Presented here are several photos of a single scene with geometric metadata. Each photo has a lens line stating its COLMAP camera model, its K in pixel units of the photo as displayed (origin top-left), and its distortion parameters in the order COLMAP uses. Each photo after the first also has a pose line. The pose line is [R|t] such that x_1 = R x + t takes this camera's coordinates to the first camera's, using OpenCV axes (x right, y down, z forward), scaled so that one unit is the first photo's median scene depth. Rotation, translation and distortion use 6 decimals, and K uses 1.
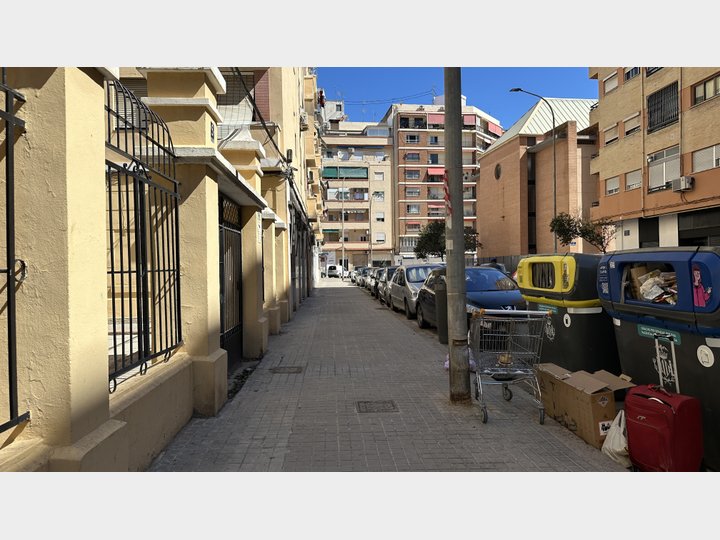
lens RADIAL K [[503.3, 0, 361.9], [0, 503.3, 267.7], [0, 0, 1]] dist [0.065817, -0.088915]
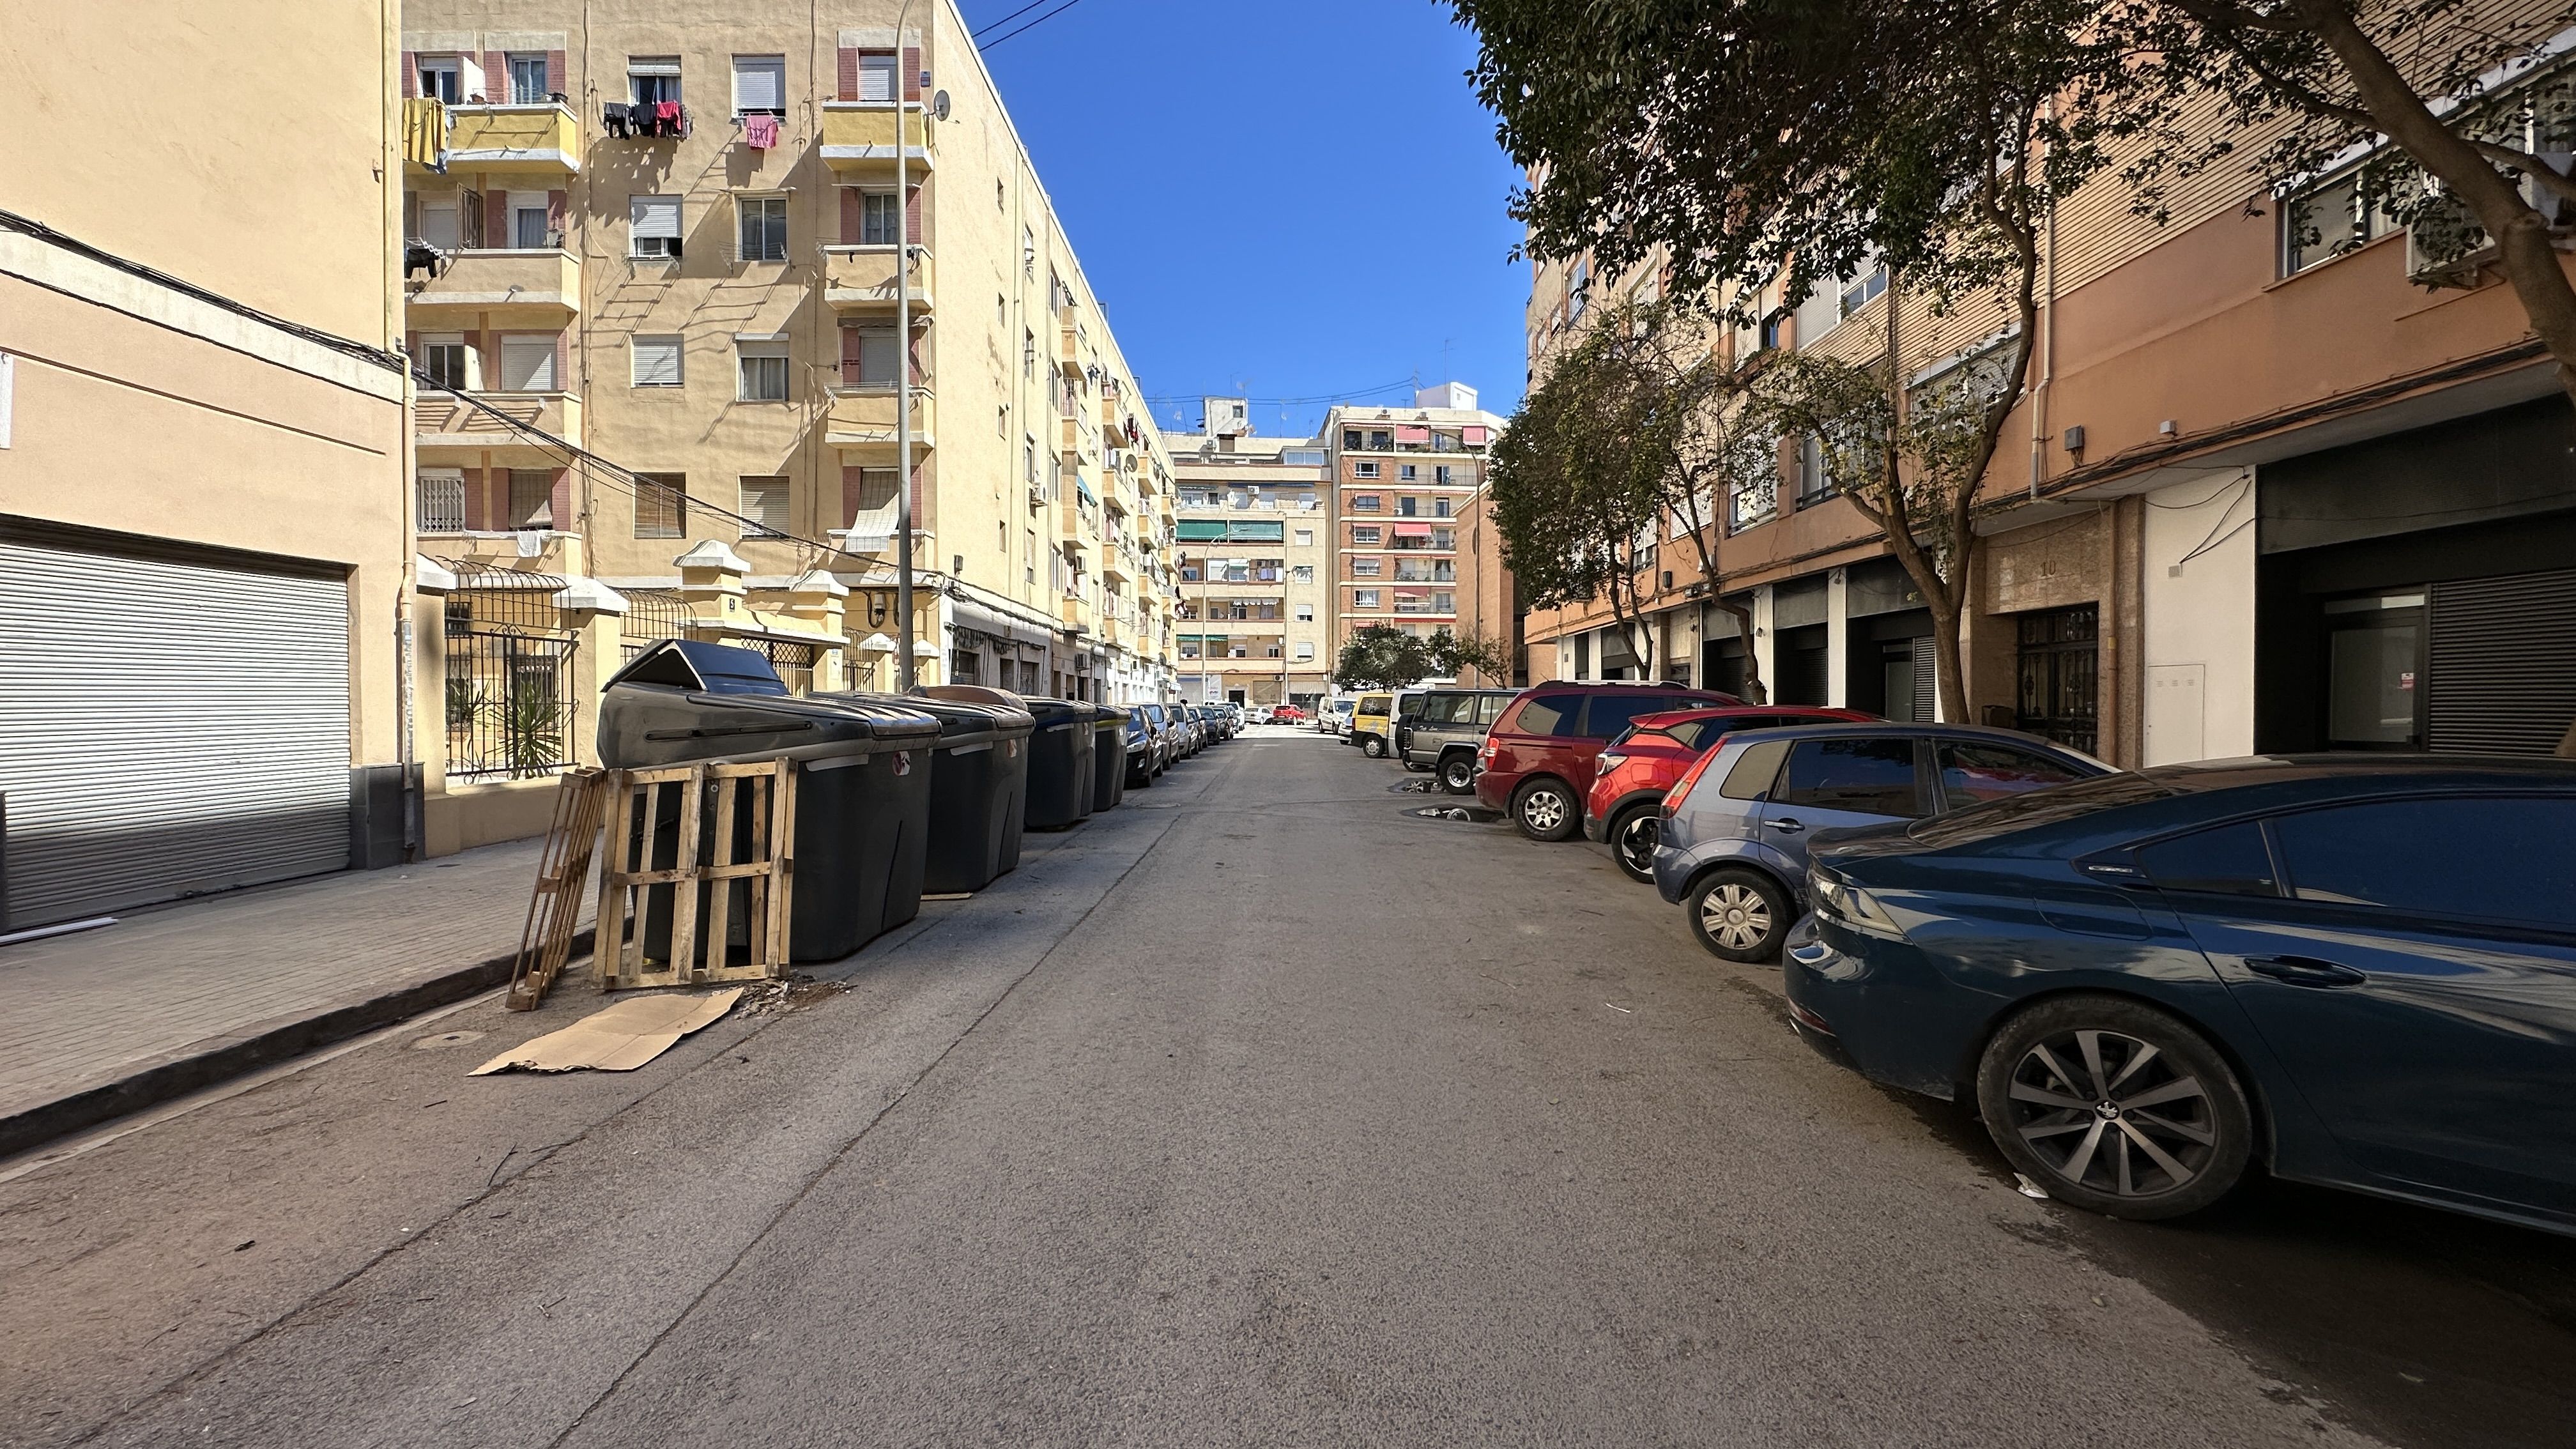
lens RADIAL K [[1034.5, 0, 1284.4], [0, 1034.5, 710.0], [0, 0, 1]] dist [-0.001782, 0.000489]
pose [[0.997240, 0.018906, -0.071802, 0.095961], [-0.018556, 0.999812, 0.005544, -0.001609], [0.071894, -0.004197, 0.997403, -0.115604]]
